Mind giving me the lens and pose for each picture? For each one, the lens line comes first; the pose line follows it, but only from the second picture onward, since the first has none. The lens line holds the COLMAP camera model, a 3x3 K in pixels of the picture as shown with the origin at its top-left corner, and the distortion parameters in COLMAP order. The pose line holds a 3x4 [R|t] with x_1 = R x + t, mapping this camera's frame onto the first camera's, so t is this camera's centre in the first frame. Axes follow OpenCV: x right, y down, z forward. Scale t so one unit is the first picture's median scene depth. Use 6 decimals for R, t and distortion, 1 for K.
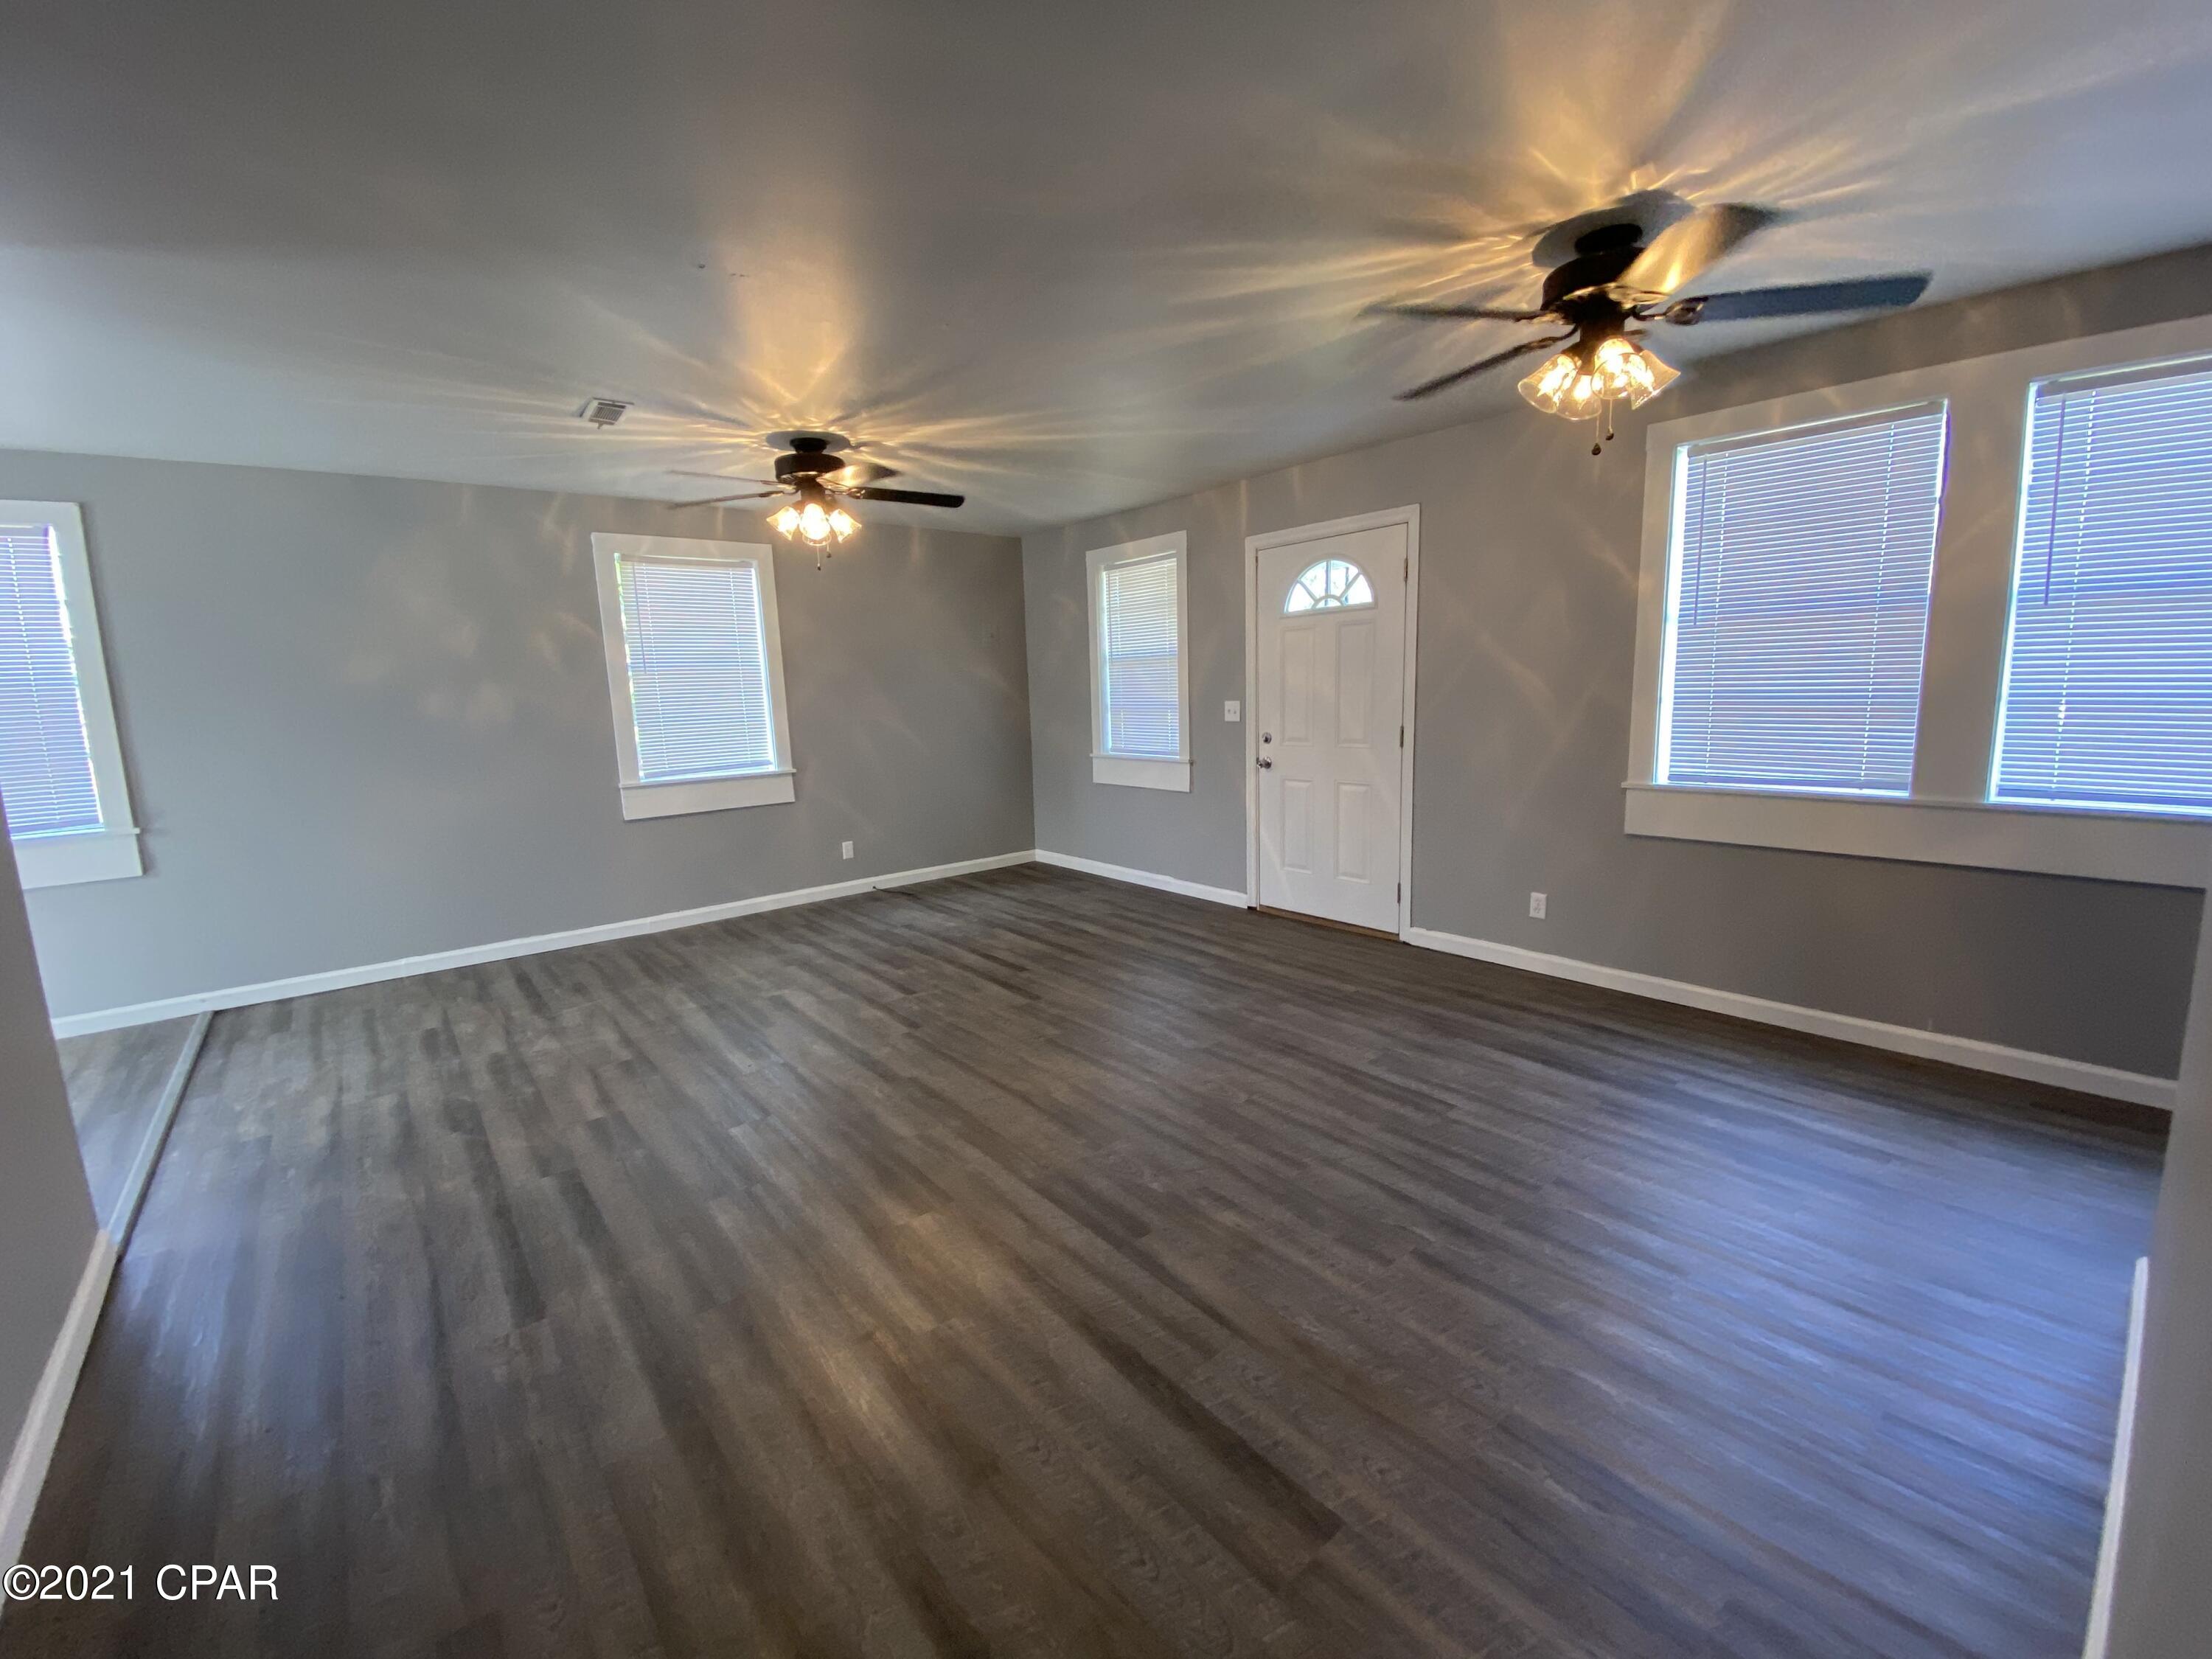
lens RADIAL K [[890.5, 0, 1102.1], [0, 890.5, 819.6], [0, 0, 1]] dist [0.049096, -0.036334]
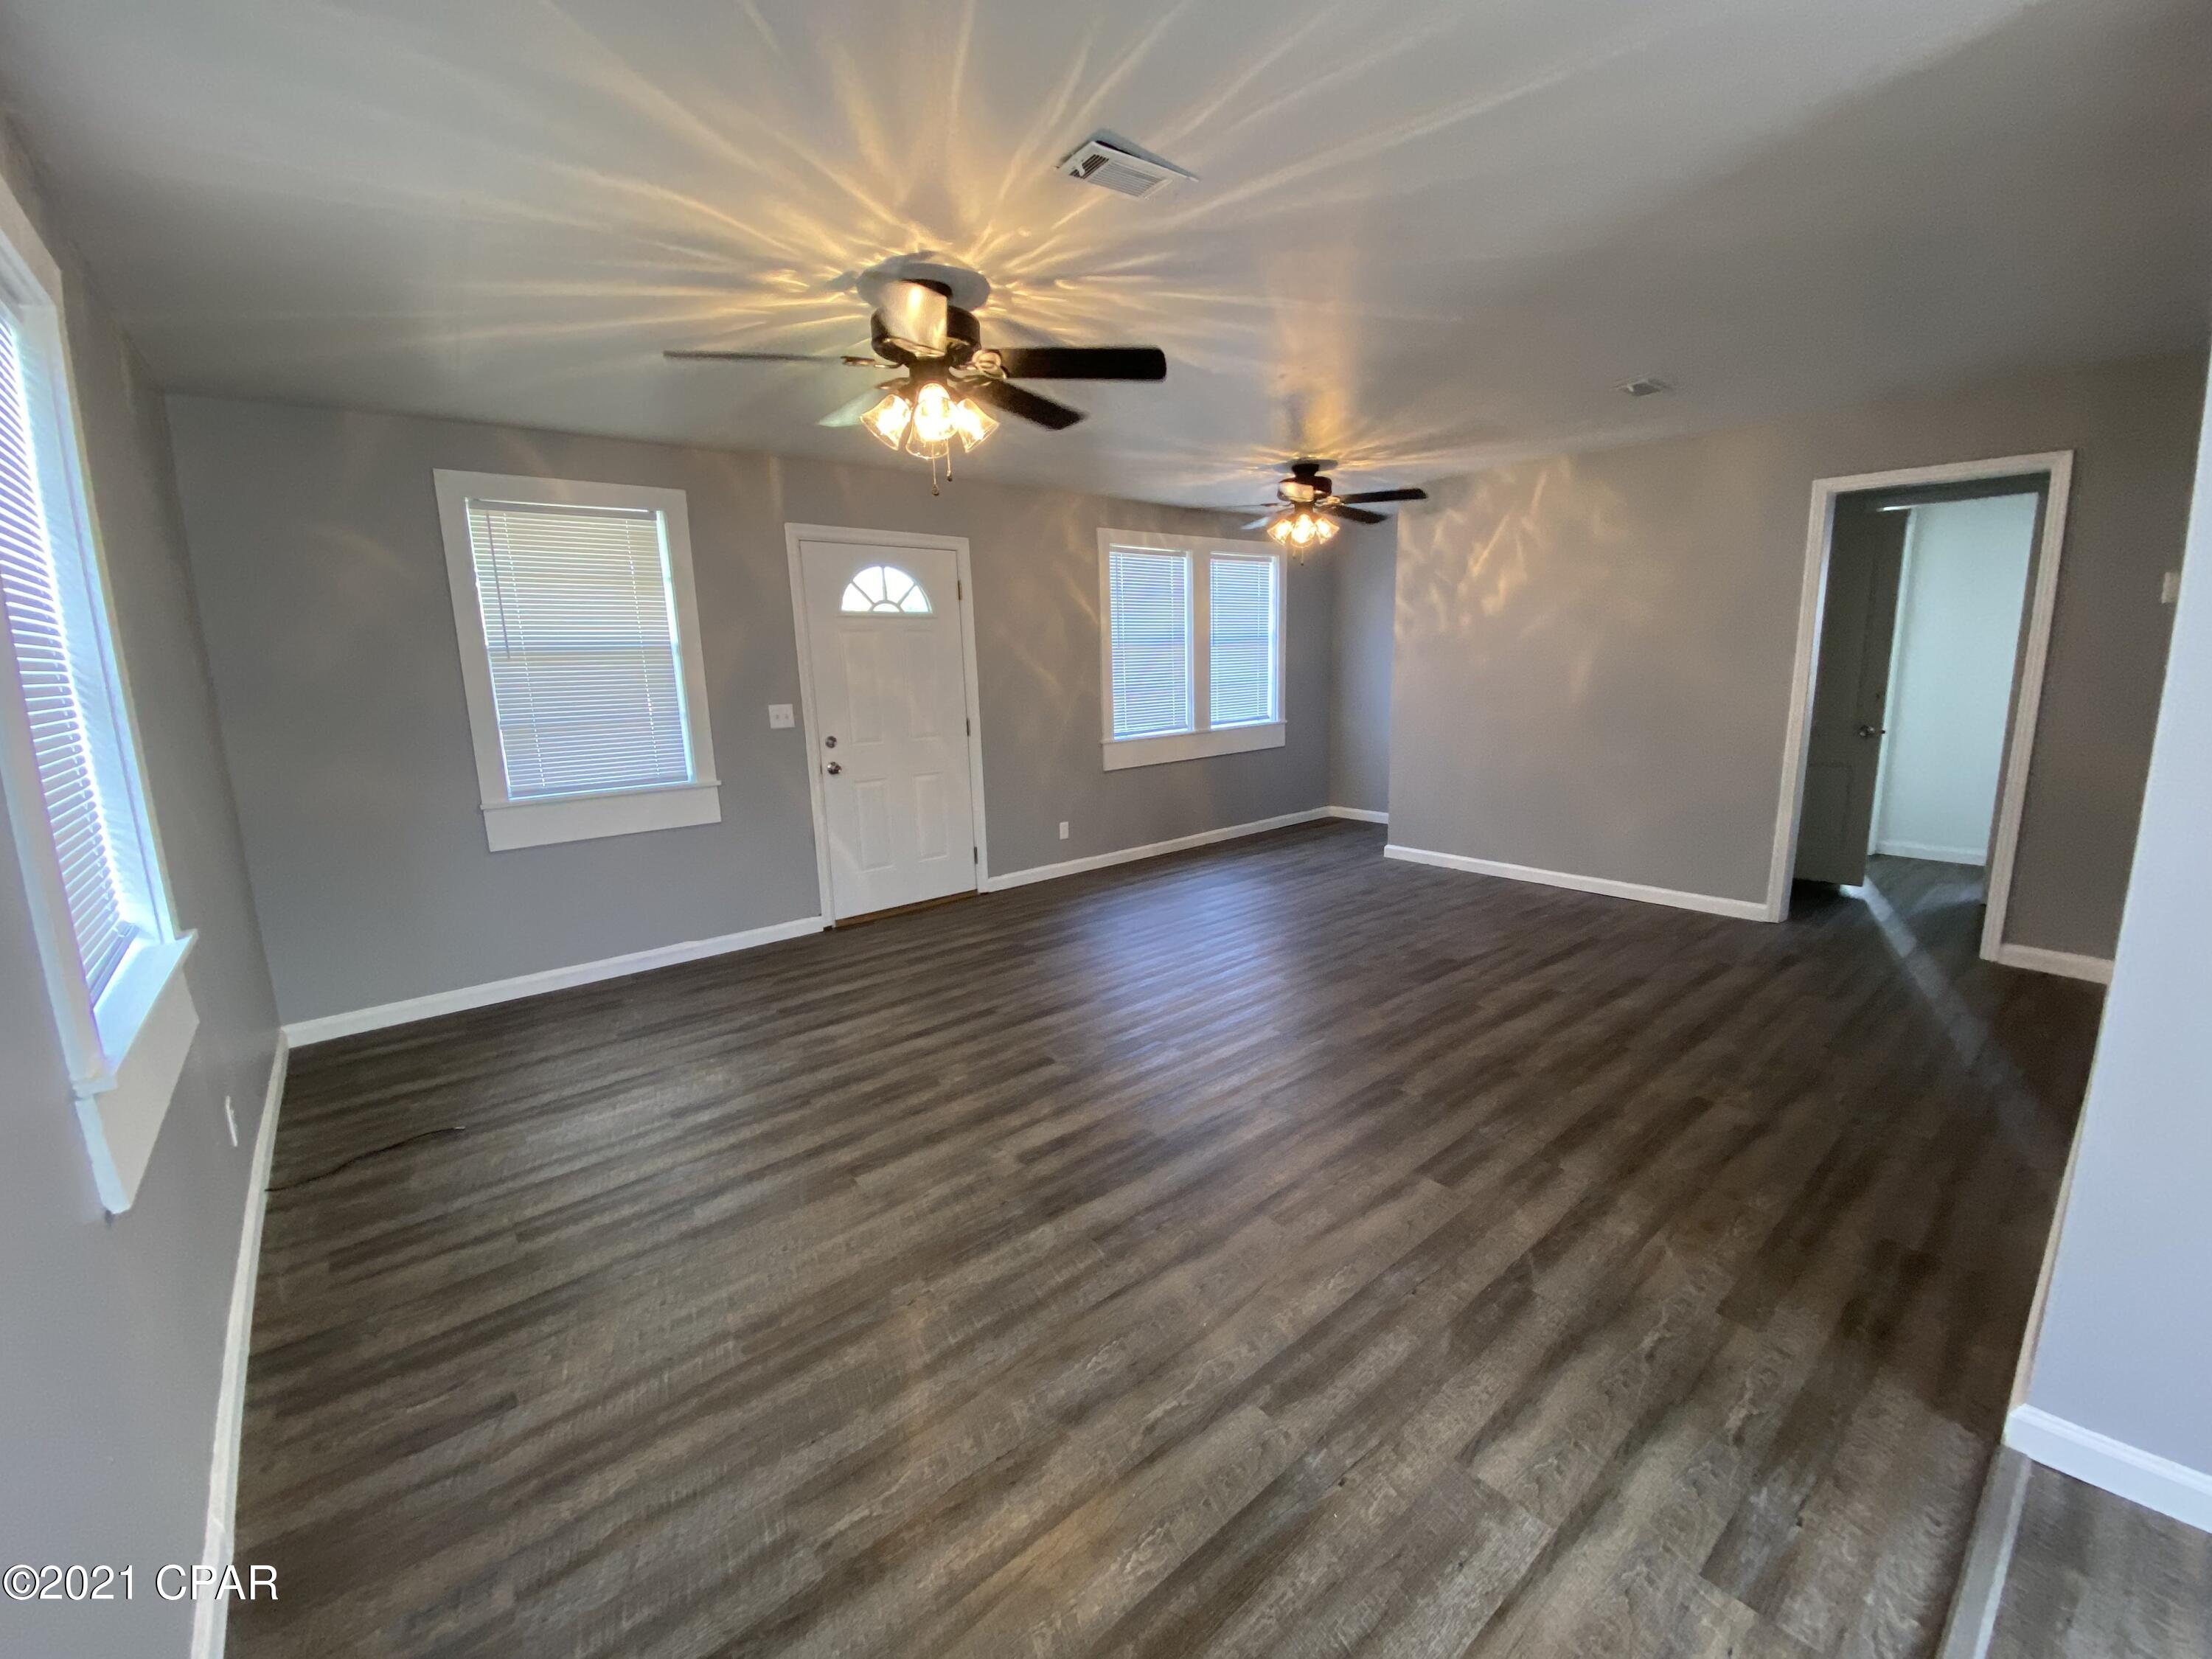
lens RADIAL K [[895.5, 0, 1102.5], [0, 895.5, 819.4], [0, 0, 1]] dist [0.027879, -0.020891]
pose [[0.000134, -0.141893, 0.989882, -0.925669], [0.180859, 0.973561, 0.139529, -0.111433], [-0.983509, 0.179010, 0.025793, 0.853028]]
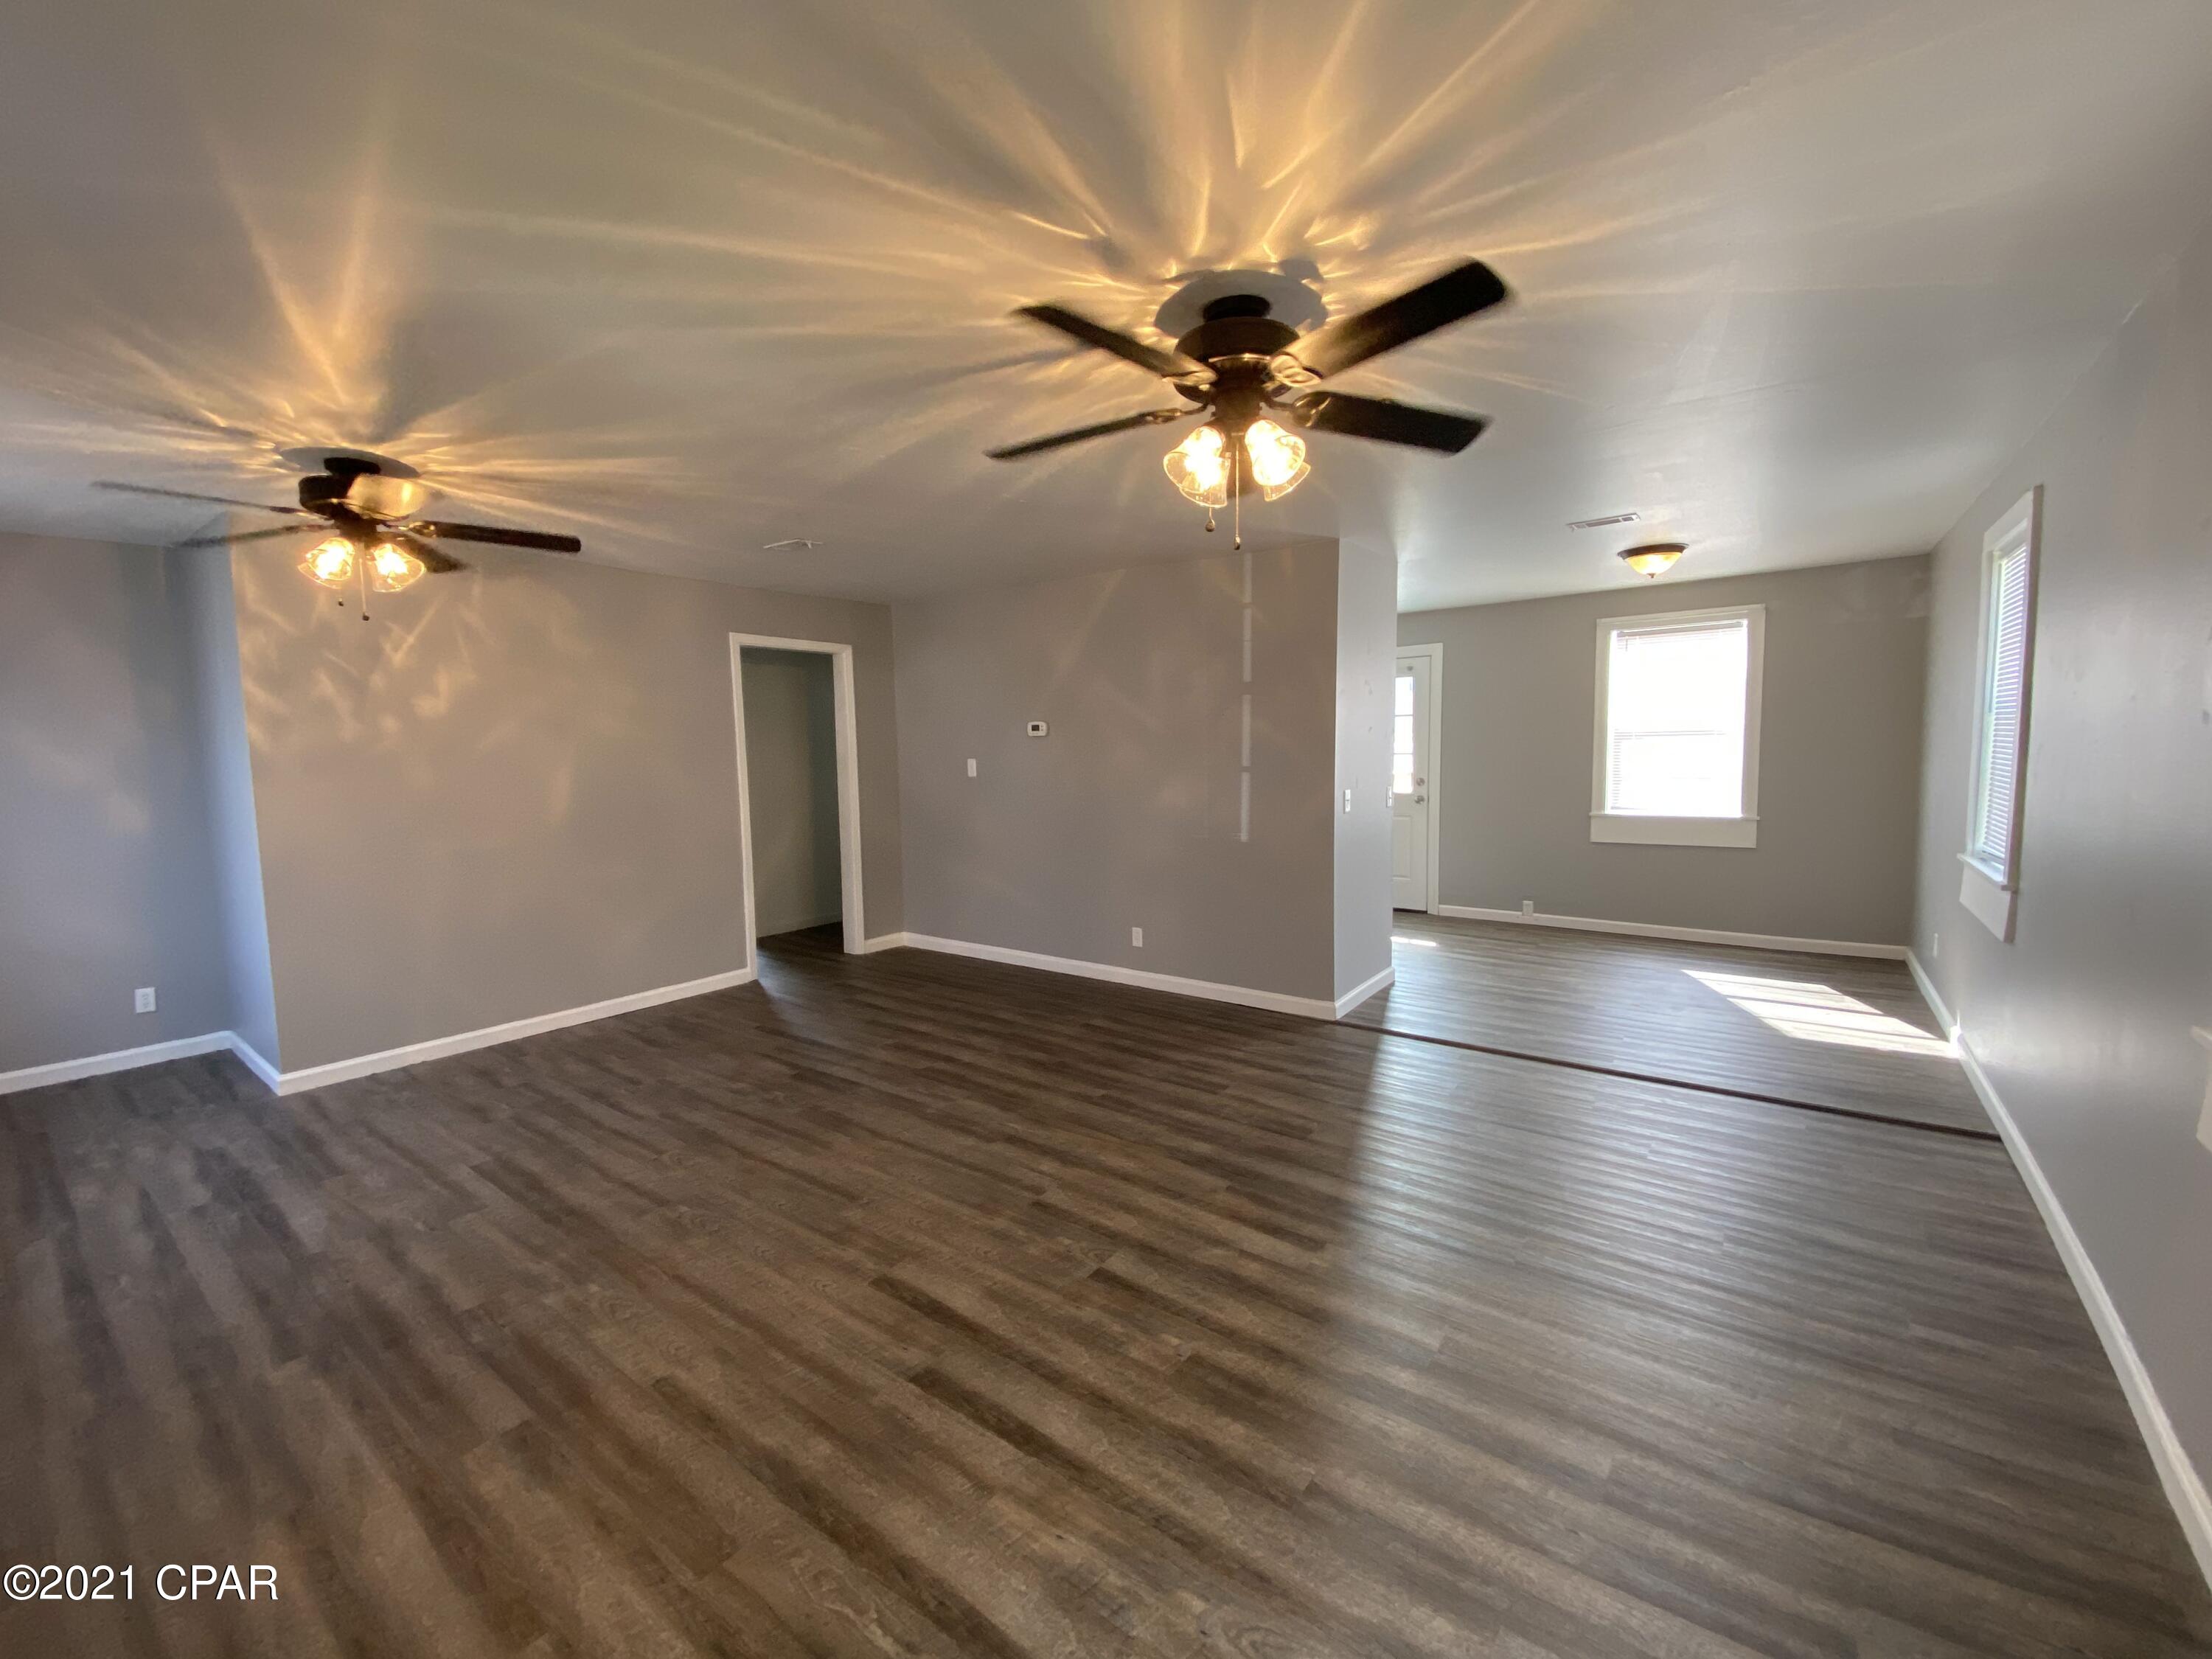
lens RADIAL K [[890.5, 0, 1102.1], [0, 890.5, 819.6], [0, 0, 1]] dist [0.049096, -0.036334]
pose [[-0.971453, 0.075461, -0.224909, -0.097801], [0.019405, 0.970160, 0.241688, -0.235571], [0.236436, 0.230424, -0.943929, 1.431862]]
